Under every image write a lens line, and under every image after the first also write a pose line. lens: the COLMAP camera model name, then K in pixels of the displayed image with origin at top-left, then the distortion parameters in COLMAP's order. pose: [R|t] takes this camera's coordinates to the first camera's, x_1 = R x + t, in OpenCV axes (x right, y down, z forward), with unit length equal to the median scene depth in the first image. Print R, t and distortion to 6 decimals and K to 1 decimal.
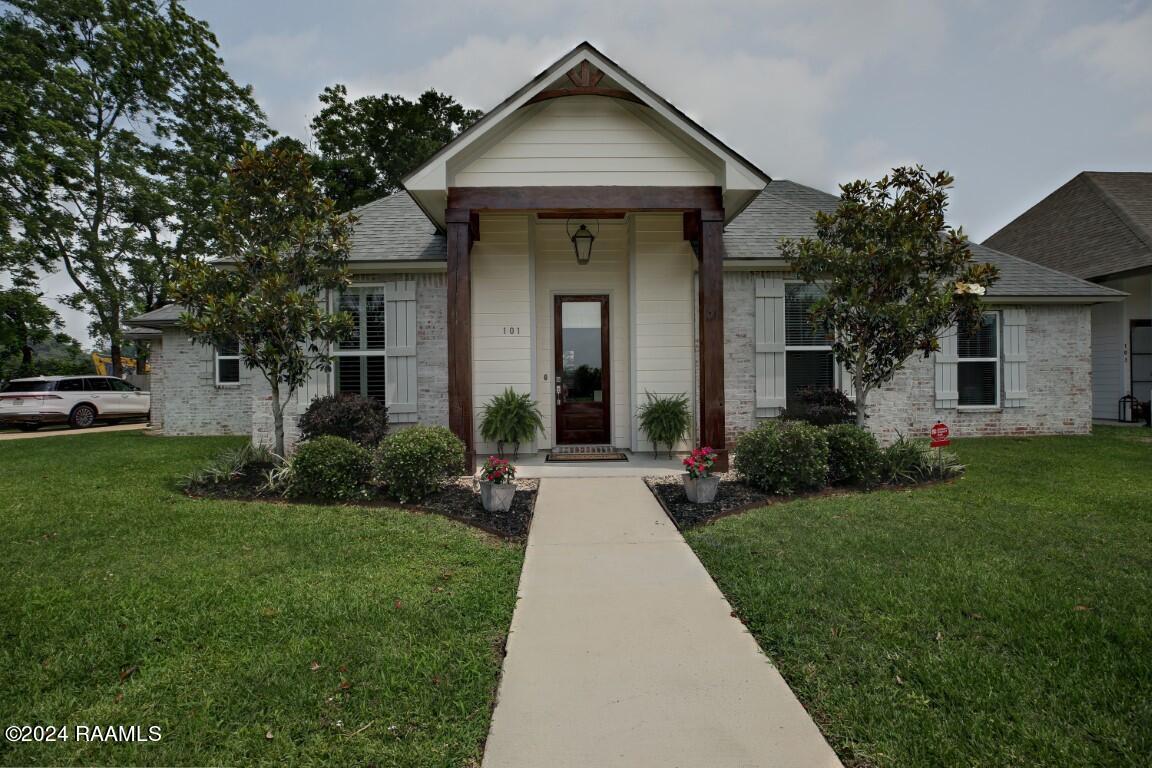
lens RADIAL K [[512.8, 0, 576.0], [0, 512.8, 384.0], [0, 0, 1]] dist [-0.011818, -0.000284]
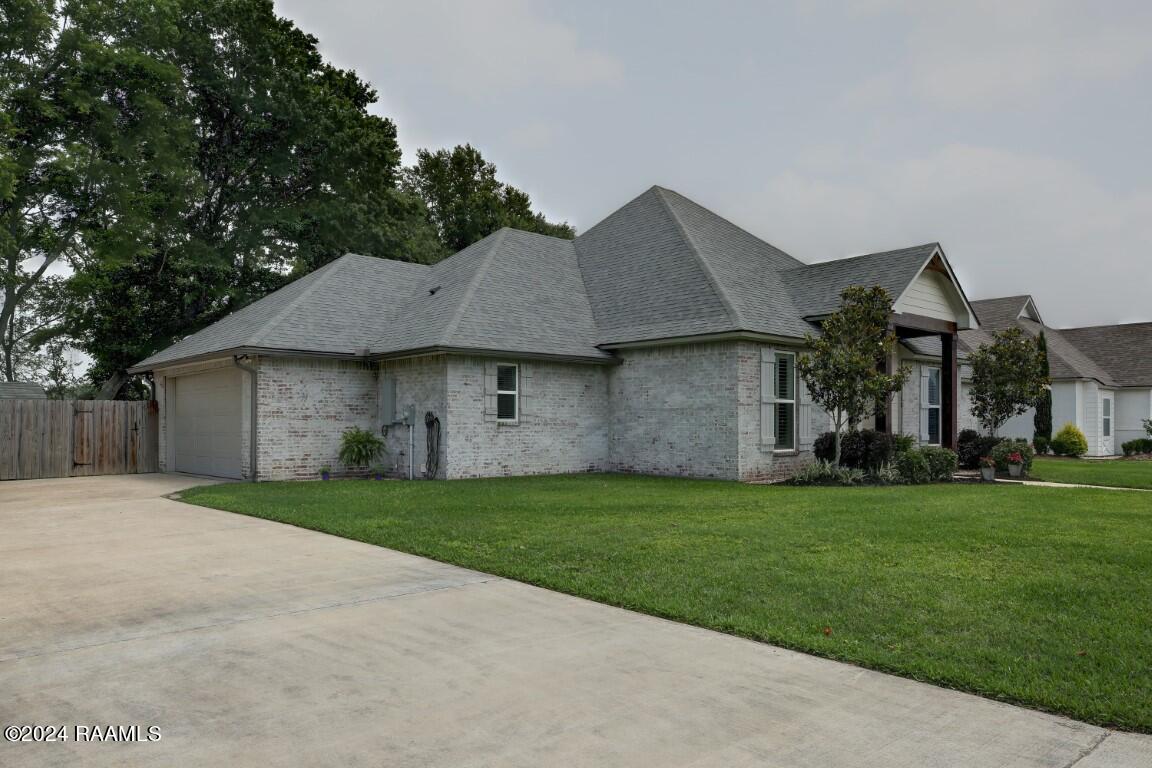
lens RADIAL K [[798.5, 0, 576.0], [0, 798.5, 424.3], [0, 0, 1]] dist [0.001198, 0.000128]
pose [[0.752090, 0.014445, 0.658902, -0.820491], [-0.007696, 0.999884, -0.013137, 0.013036], [-0.659016, 0.004809, 0.752114, -0.092522]]
